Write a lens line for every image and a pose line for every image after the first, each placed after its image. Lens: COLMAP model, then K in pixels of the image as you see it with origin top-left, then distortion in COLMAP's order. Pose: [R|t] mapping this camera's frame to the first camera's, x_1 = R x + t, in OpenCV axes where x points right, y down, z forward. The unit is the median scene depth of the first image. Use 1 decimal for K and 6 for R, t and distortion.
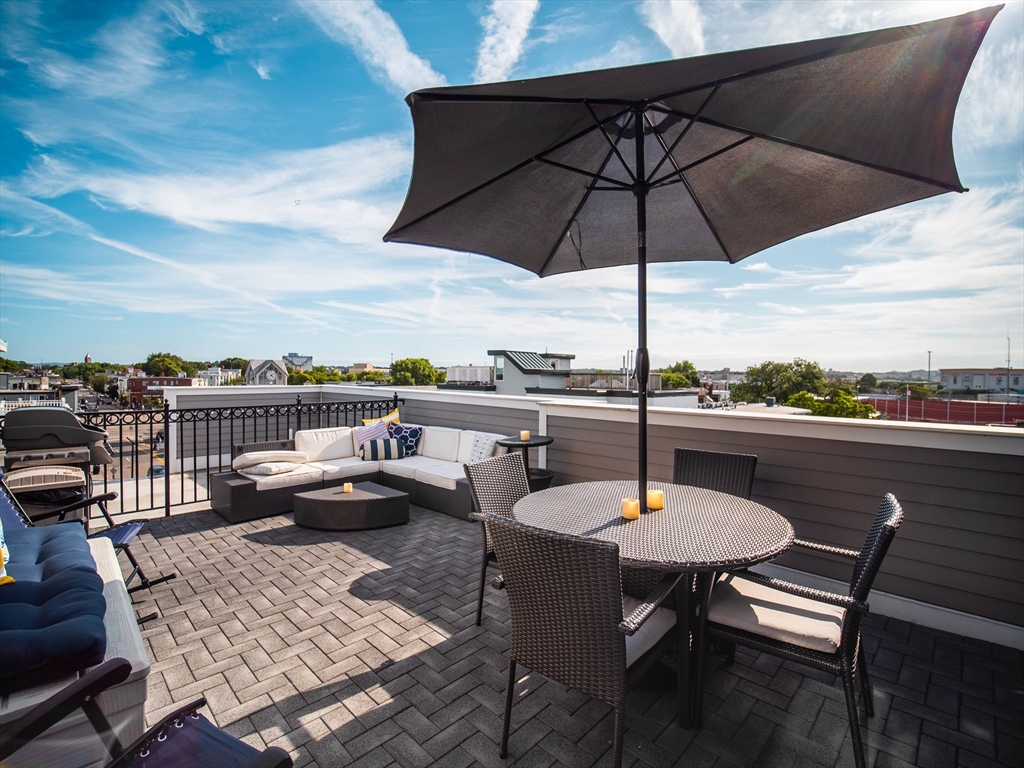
lens RADIAL K [[468.6, 0, 514.4], [0, 468.6, 376.8], [0, 0, 1]] dist [-0.002289, -0.002938]
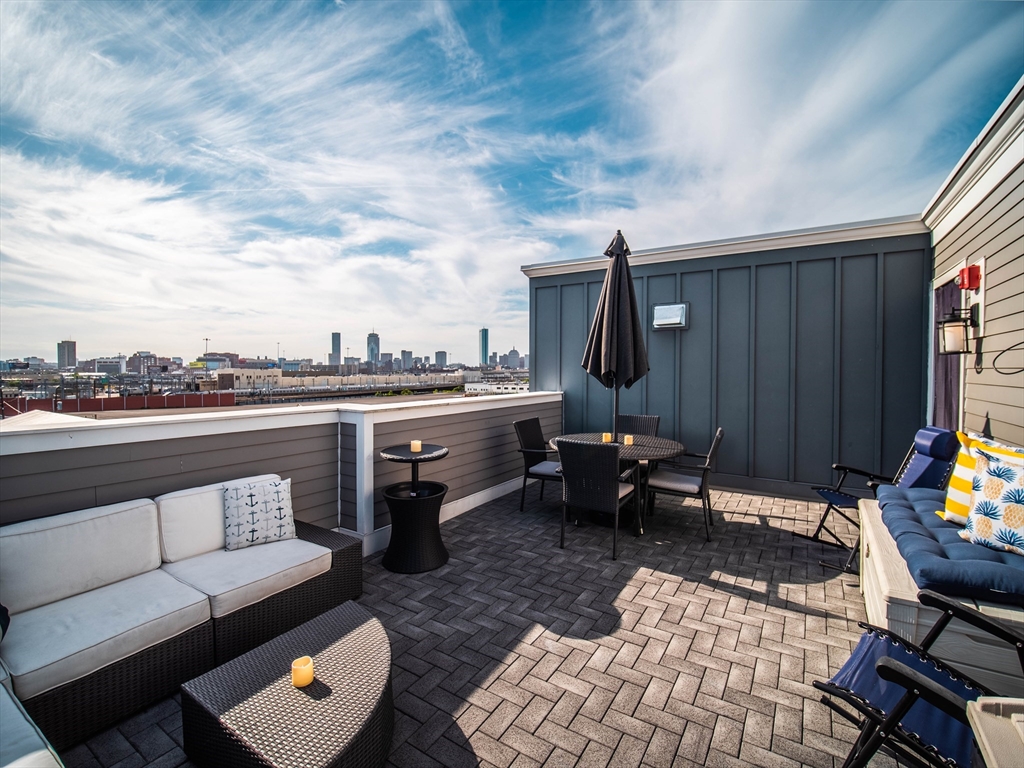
lens RADIAL K [[468.6, 0, 504.4], [0, 468.6, 379.3], [0, 0, 1]] dist [-0.002289, -0.002938]
pose [[-0.199360, -0.029131, 0.979493, -1.380949], [0.000599, 0.999554, 0.029849, -0.037832], [-0.979926, 0.006538, -0.199253, 1.639598]]
